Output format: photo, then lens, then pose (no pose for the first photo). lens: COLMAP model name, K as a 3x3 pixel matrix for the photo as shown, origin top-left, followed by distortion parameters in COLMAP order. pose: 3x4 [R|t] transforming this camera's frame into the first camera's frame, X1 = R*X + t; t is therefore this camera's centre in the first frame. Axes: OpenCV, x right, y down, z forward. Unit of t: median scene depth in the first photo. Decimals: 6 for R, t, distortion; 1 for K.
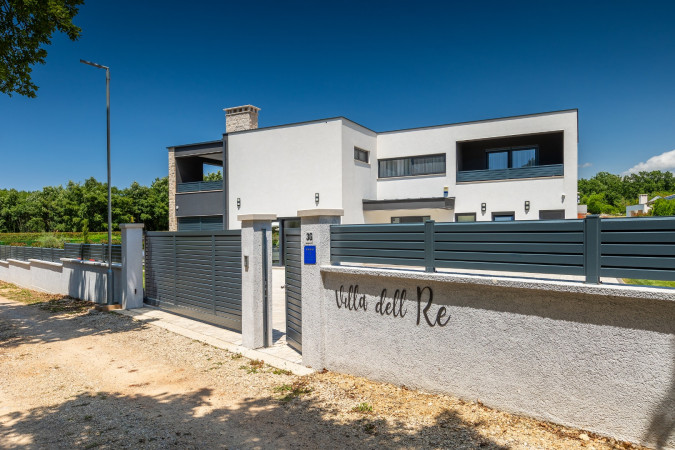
lens RADIAL K [[510.3, 0, 375.7], [0, 510.3, 226.0], [0, 0, 1]] dist [0.005640, -0.000413]
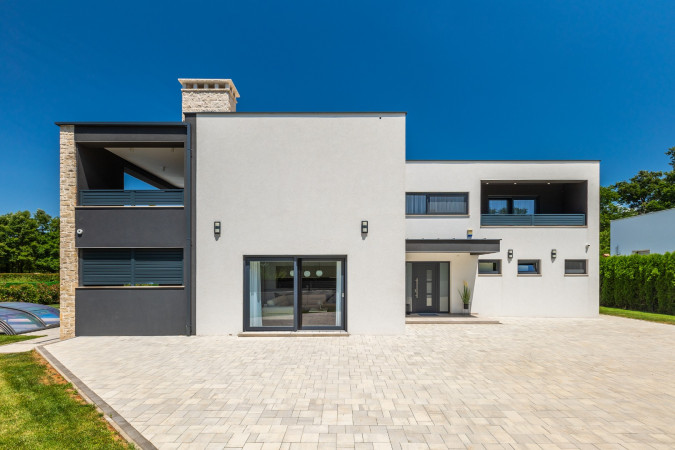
lens RADIAL K [[333.6, 0, 364.6], [0, 333.6, 277.7], [0, 0, 1]] dist [0.001364, 0.000261]
pose [[0.893781, 0.014867, 0.448257, -0.283447], [-0.017910, 0.999836, 0.002551, 0.009071], [-0.448146, -0.010309, 0.893901, 0.549004]]
